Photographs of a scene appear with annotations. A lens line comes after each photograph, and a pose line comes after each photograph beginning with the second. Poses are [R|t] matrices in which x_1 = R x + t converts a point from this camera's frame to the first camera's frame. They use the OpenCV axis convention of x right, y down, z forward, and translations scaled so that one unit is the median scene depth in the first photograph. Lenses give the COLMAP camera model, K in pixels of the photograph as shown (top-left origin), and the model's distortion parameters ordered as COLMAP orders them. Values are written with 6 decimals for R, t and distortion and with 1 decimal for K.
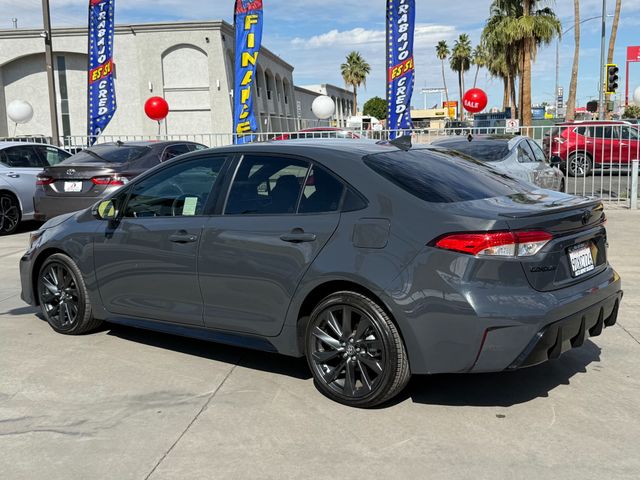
lens RADIAL K [[795.0, 0, 320.5], [0, 795.0, 246.4], [0, 0, 1]] dist [0.138840, 0.000000]
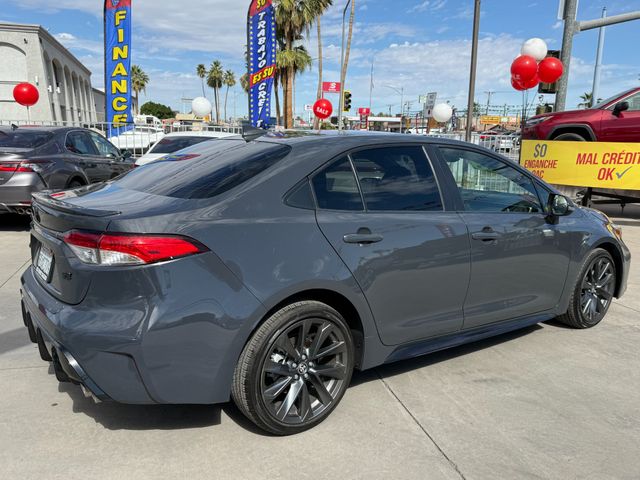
lens RADIAL K [[552.1, 0, 317.1], [0, 552.1, 243.1], [0, 0, 1]] dist [0.052528, -0.080095]
pose [[0.924836, -0.028130, 0.379324, -0.066070], [0.007618, 0.998431, 0.055470, -0.009814], [-0.380289, -0.048411, 0.923600, 0.096923]]
